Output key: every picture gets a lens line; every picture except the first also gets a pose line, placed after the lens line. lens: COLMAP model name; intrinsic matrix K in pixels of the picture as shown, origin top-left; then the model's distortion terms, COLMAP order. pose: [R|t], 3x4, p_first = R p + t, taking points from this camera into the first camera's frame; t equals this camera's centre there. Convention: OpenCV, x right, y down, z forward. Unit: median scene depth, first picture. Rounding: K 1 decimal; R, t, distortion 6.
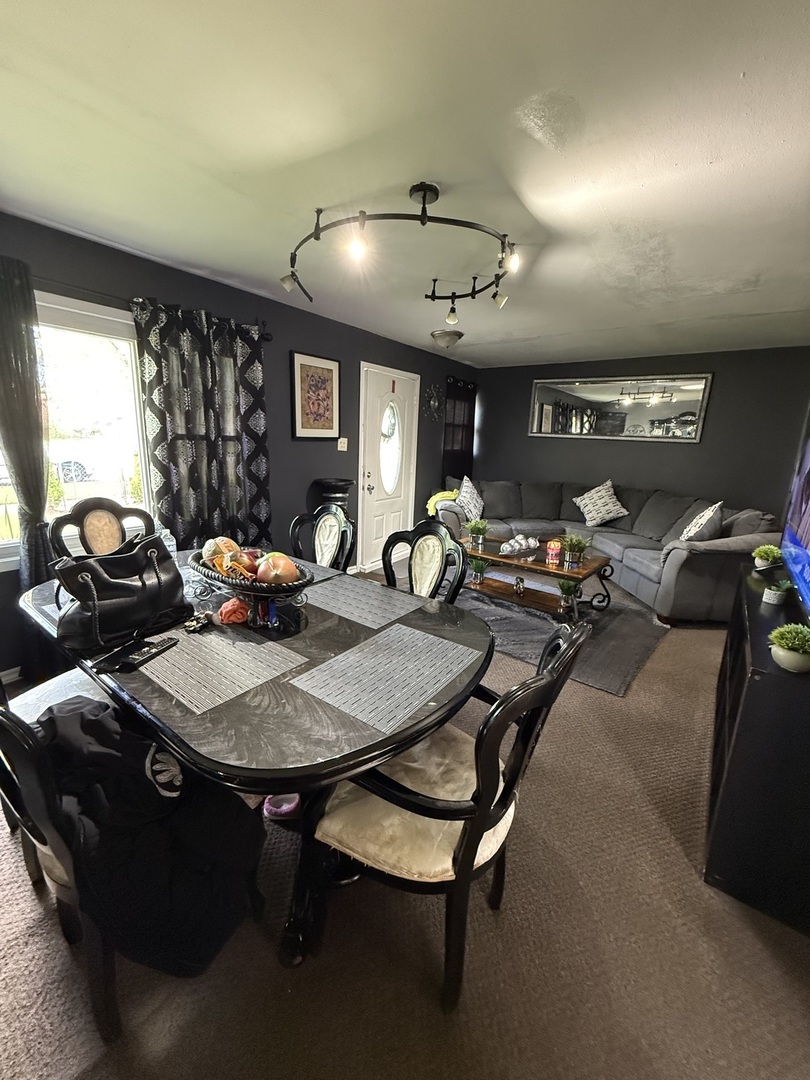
lens RADIAL K [[432.7, 0, 405.7], [0, 432.7, 537.9], [0, 0, 1]] dist [-0.002881, -0.000261]
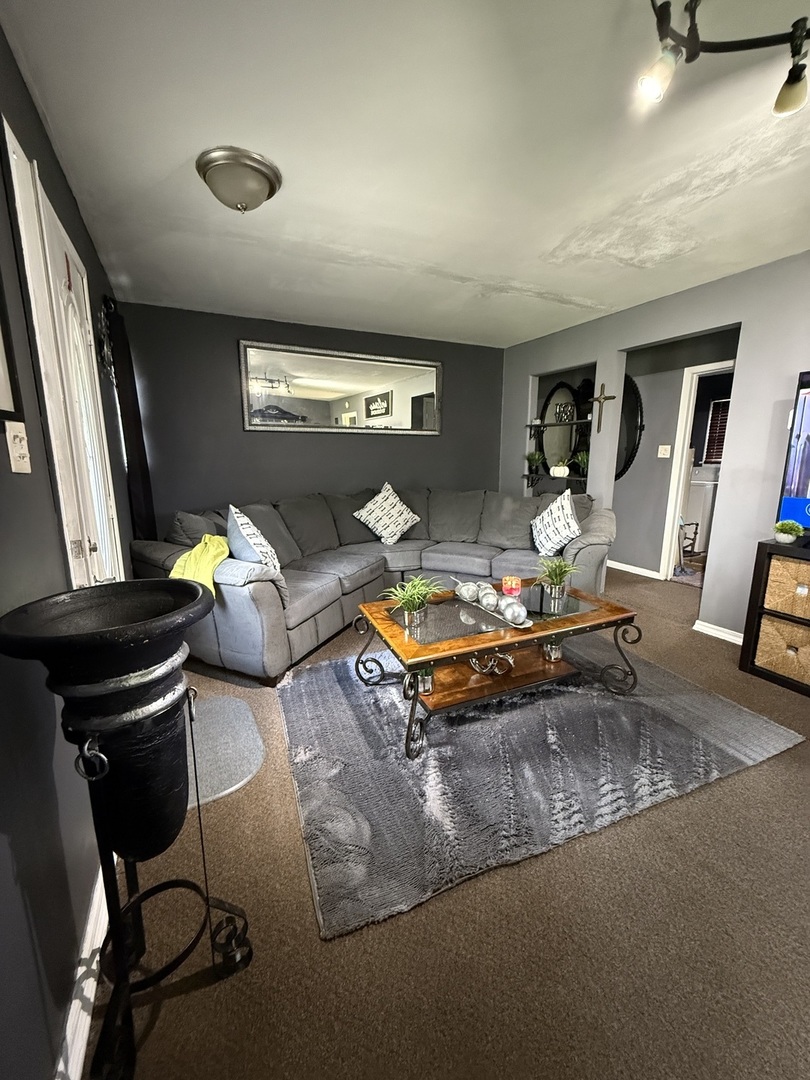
lens RADIAL K [[432.7, 0, 402.5], [0, 432.7, 533.3], [0, 0, 1]] dist [-0.002881, -0.000261]
pose [[0.460093, -0.206473, 0.863530, -0.239391], [0.226194, 0.967751, 0.110875, -0.134673], [-0.858575, 0.144313, 0.491958, 0.638542]]
